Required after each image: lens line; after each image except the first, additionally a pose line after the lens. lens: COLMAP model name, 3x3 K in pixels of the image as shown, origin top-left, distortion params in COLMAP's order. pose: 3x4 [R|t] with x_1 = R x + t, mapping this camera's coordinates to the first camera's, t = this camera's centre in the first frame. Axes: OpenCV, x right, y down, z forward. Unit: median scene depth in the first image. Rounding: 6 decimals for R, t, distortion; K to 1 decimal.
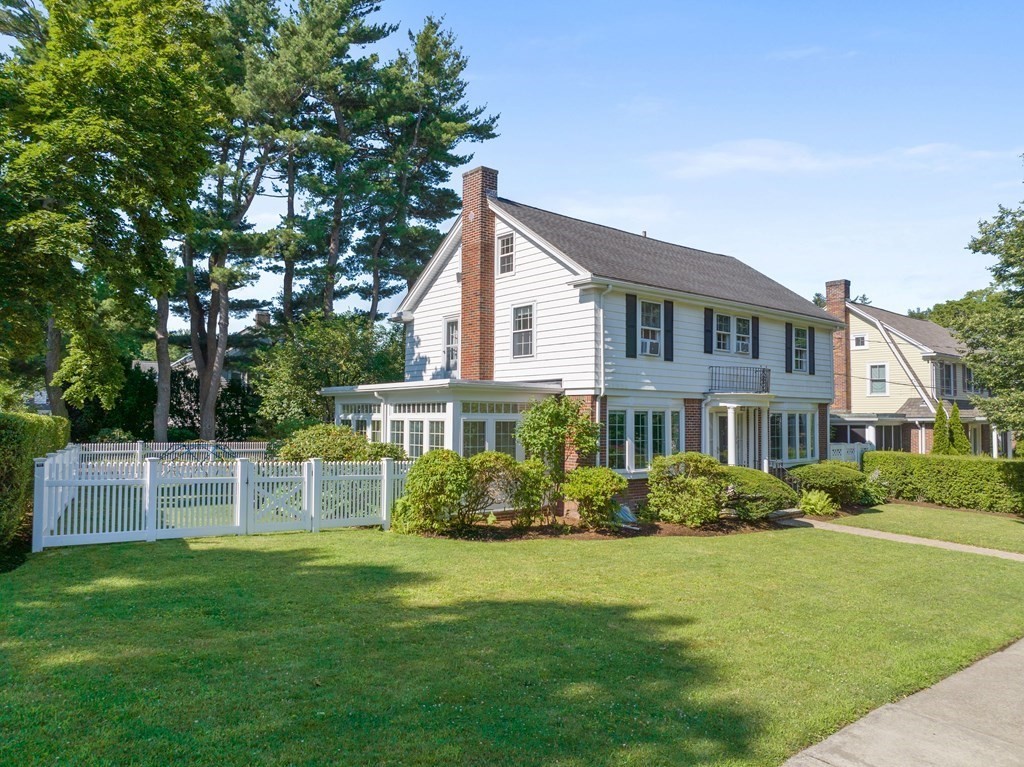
lens RADIAL K [[711.0, 0, 512.0], [0, 711.0, 383.5], [0, 0, 1]] dist [-0.006961, -0.005869]
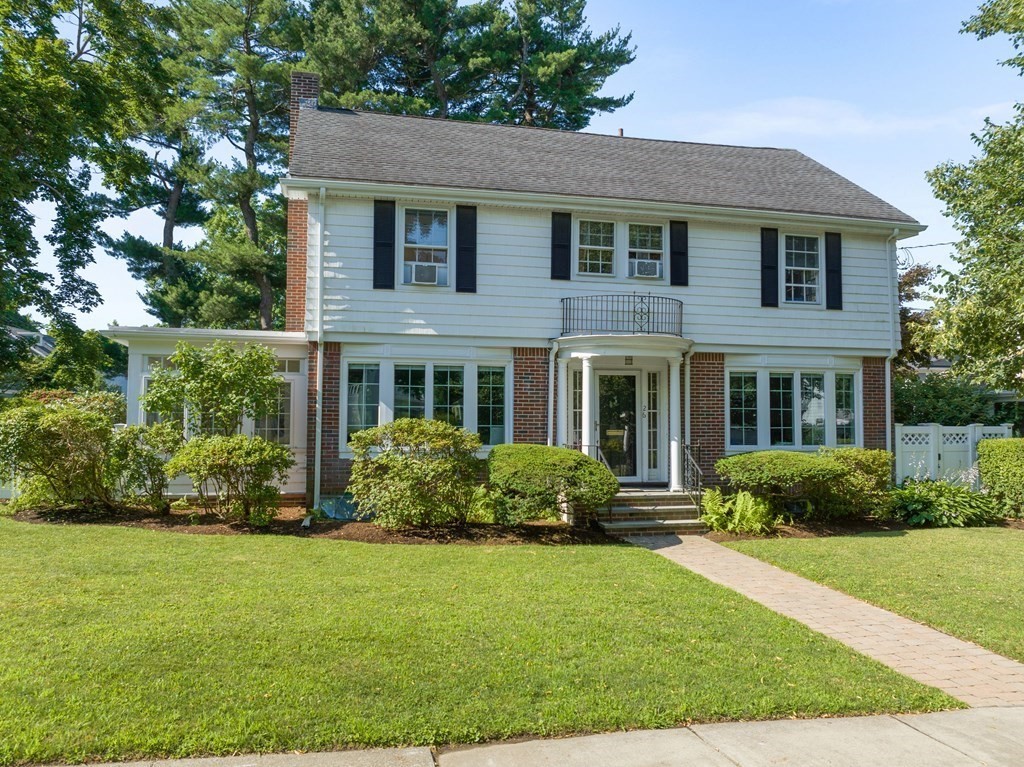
lens RADIAL K [[732.8, 0, 512.0], [0, 732.8, 367.1], [0, 0, 1]] dist [-0.001794, -0.000966]
pose [[0.898324, -0.018920, -0.438926, 0.540642], [0.019786, 0.999801, -0.002602, 0.041442], [0.438888, -0.006347, 0.898519, 0.358558]]
